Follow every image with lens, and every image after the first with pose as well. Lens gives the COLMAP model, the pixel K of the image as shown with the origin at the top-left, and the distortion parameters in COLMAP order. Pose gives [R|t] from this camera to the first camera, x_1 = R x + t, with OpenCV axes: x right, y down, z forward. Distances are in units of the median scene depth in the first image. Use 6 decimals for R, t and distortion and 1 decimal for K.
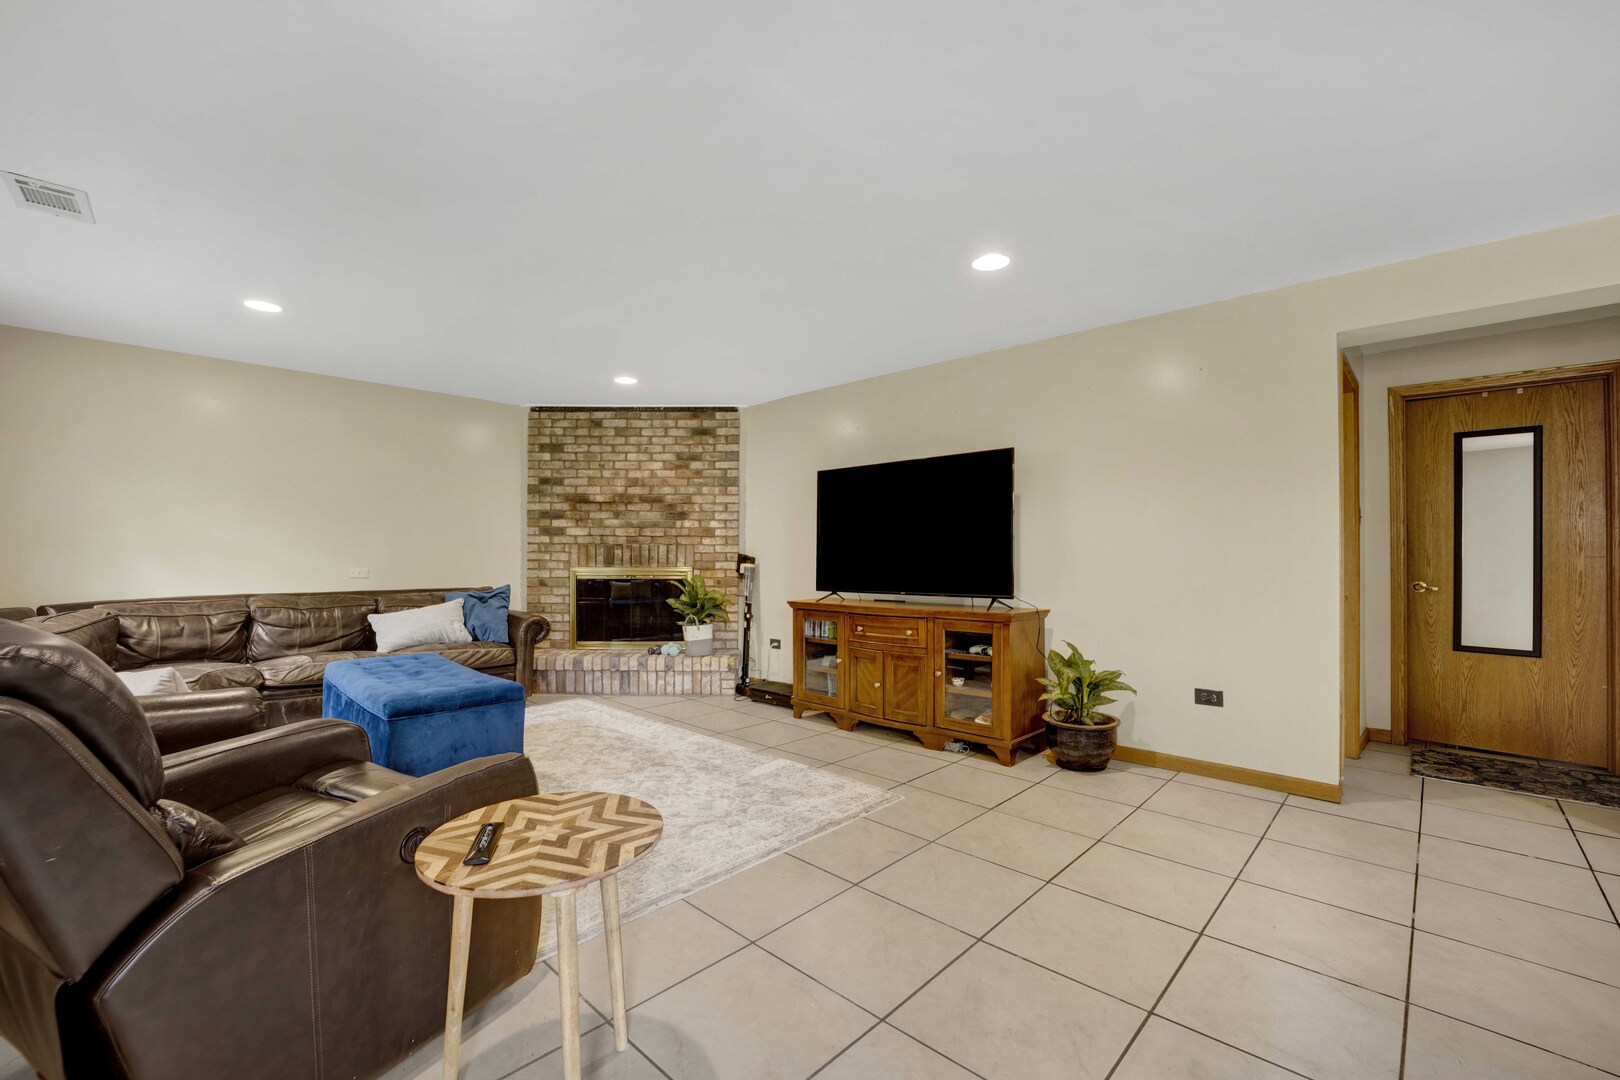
lens RADIAL K [[666.2, 0, 803.7], [0, 666.2, 549.8], [0, 0, 1]] dist [-0.020886, 0.000079]
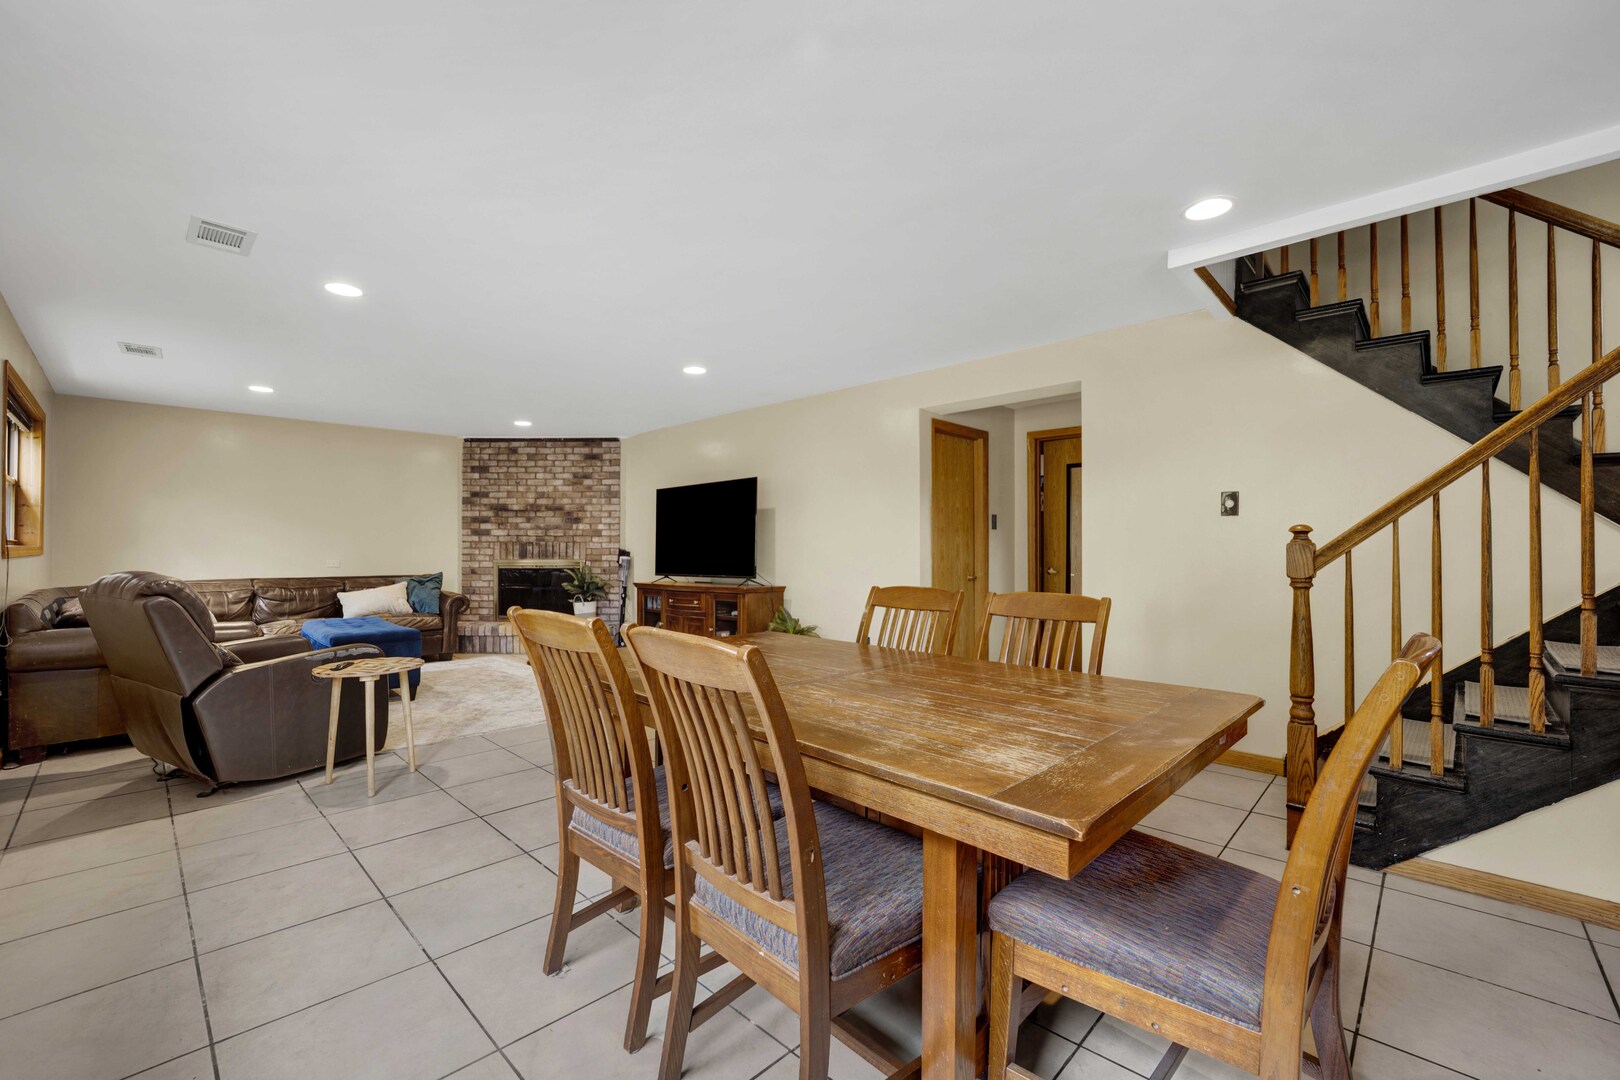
lens RADIAL K [[666.2, 0, 794.6], [0, 666.2, 542.1], [0, 0, 1]] dist [-0.020886, 0.000079]
pose [[0.999832, -0.002862, -0.018126, 0.285010], [0.002768, 0.999983, -0.005189, 0.000031], [0.018140, 0.005138, 0.999822, -0.325391]]
